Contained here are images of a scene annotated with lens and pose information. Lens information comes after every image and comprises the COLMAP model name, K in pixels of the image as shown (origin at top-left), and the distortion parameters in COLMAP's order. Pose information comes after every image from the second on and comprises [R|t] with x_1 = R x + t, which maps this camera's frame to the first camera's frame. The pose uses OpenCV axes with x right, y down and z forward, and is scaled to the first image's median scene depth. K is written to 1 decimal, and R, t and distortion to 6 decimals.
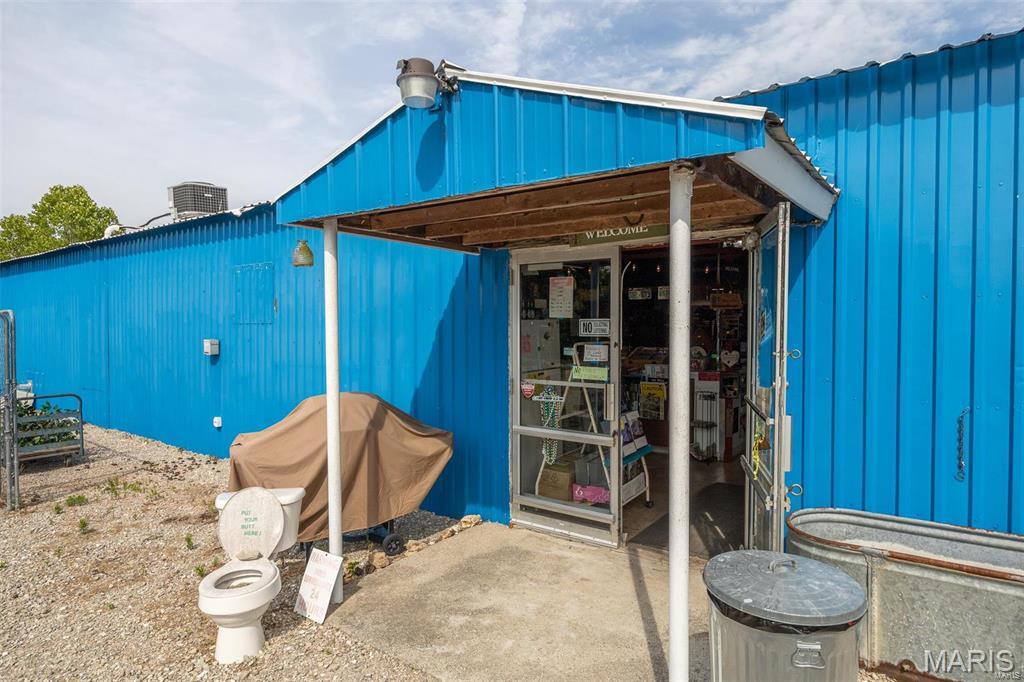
lens RADIAL K [[571.8, 0, 512.0], [0, 571.8, 341.0], [0, 0, 1]] dist [0.001258, -0.000036]
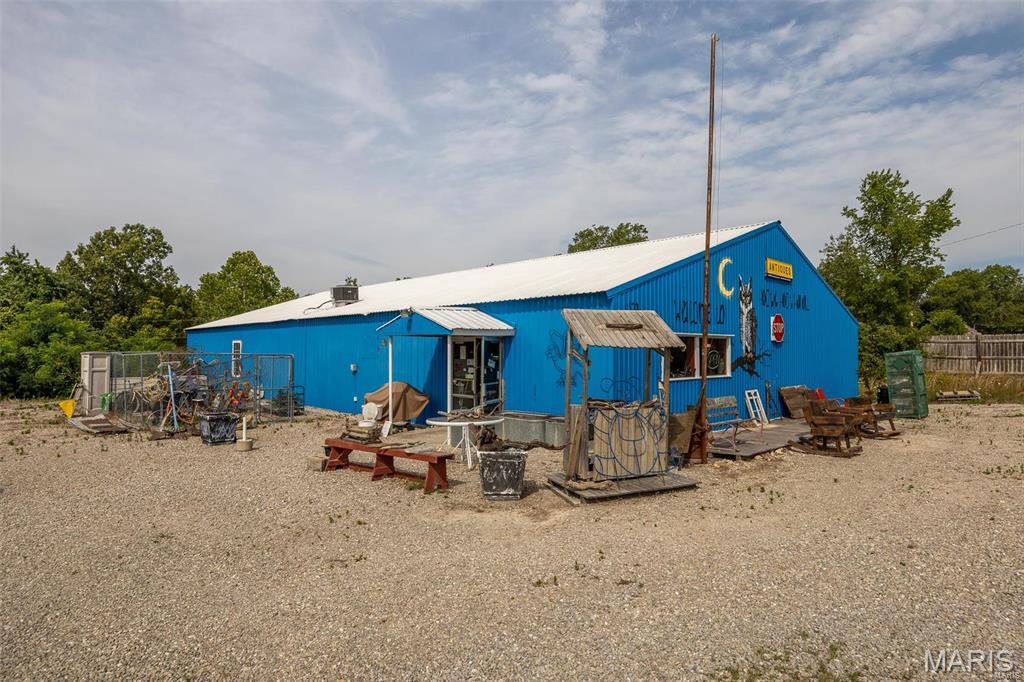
lens RADIAL K [[571.8, 0, 512.0], [0, 571.8, 341.0], [0, 0, 1]] dist [0.001258, -0.000036]
pose [[0.984687, 0.002146, -0.174316, 0.904629], [-0.009962, 0.998983, -0.043977, -0.003323], [0.174045, 0.045040, 0.983707, -2.068676]]
